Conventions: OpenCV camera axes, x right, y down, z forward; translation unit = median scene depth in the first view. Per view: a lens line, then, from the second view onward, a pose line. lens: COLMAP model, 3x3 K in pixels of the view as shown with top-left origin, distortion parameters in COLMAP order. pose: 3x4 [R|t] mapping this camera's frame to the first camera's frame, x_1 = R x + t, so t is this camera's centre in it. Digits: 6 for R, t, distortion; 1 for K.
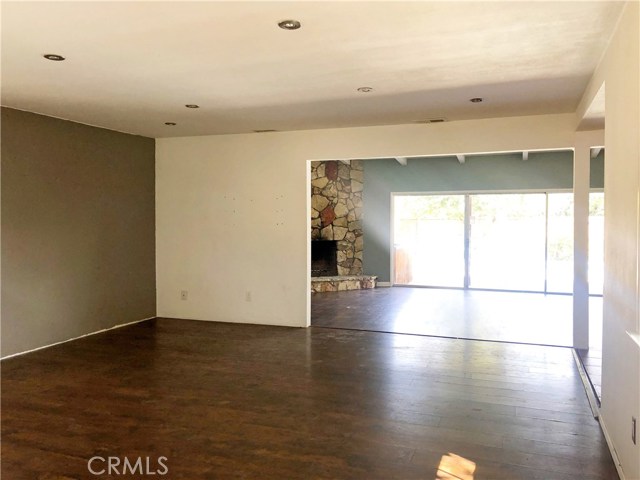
lens RADIAL K [[516.5, 0, 320.0], [0, 516.5, 240.0], [0, 0, 1]] dist [0.011628, -0.059486]
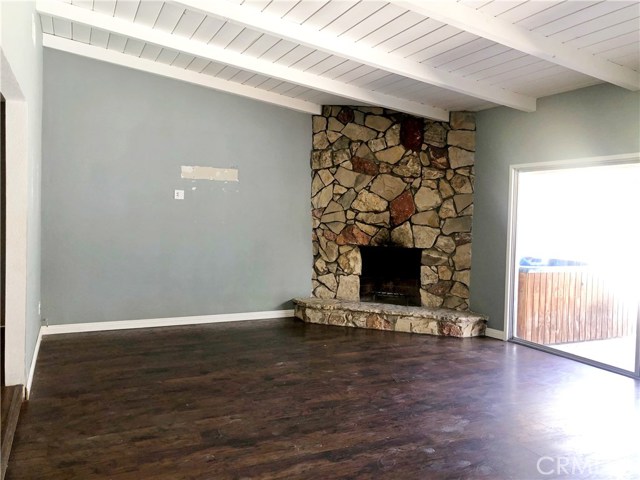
lens RADIAL K [[516.5, 0, 320.0], [0, 516.5, 240.0], [0, 0, 1]] dist [0.011628, -0.059486]
pose [[0.717249, 0.049285, -0.695072, 0.370291], [-0.050535, 0.998548, 0.018656, -0.014719], [0.694982, 0.021745, 0.718698, 0.480067]]
